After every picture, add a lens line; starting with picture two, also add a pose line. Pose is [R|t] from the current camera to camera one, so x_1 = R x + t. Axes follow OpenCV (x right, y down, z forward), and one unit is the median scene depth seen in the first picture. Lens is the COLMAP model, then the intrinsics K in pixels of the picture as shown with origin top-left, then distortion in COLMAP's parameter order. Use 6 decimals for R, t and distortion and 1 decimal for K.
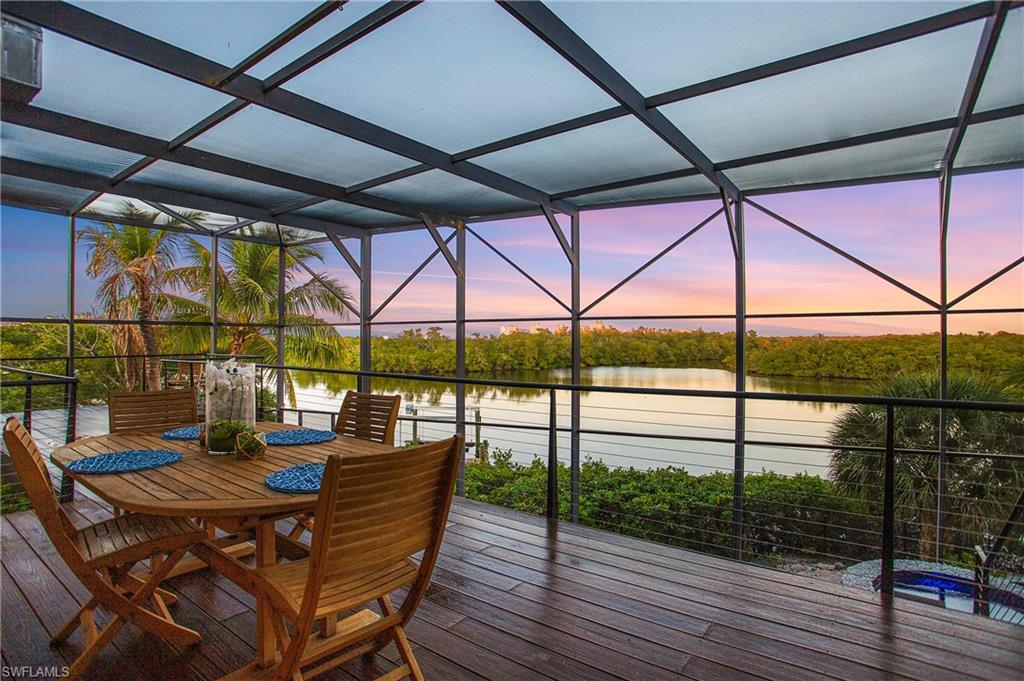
lens RADIAL K [[524.8, 0, 512.0], [0, 524.8, 340.5], [0, 0, 1]] dist [0.005437, 0.000829]
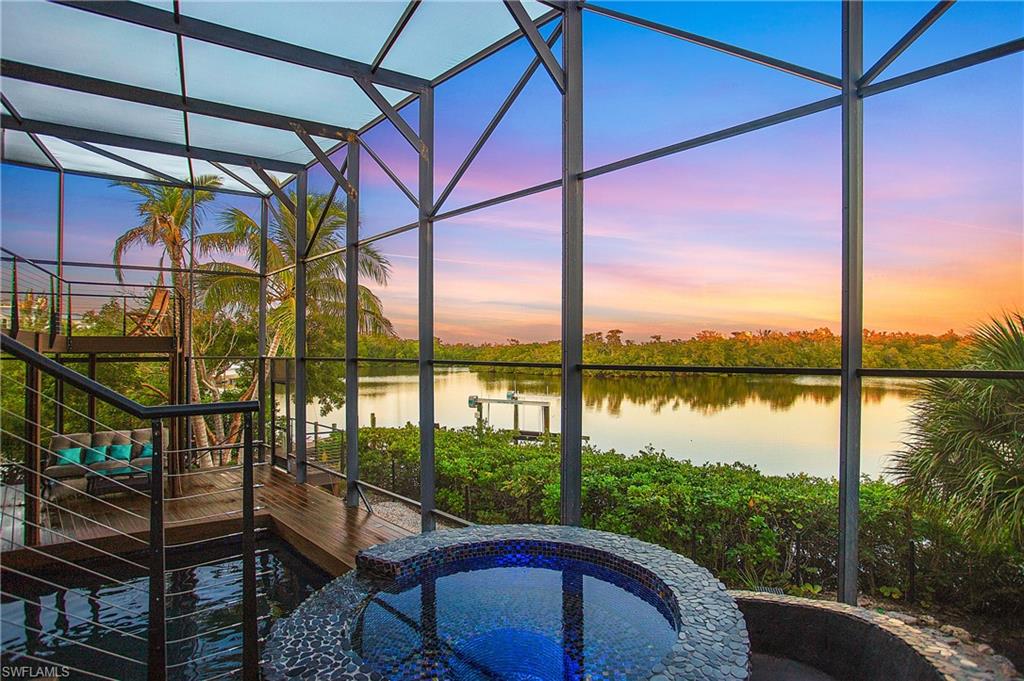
lens RADIAL K [[524.8, 0, 512.0], [0, 524.8, 340.5], [0, 0, 1]] dist [0.005437, 0.000829]
pose [[0.928189, -0.000027, -0.372108, 0.314485], [-0.007876, 0.999775, -0.019719, 0.090250], [0.372025, 0.021234, 0.927980, 0.187282]]
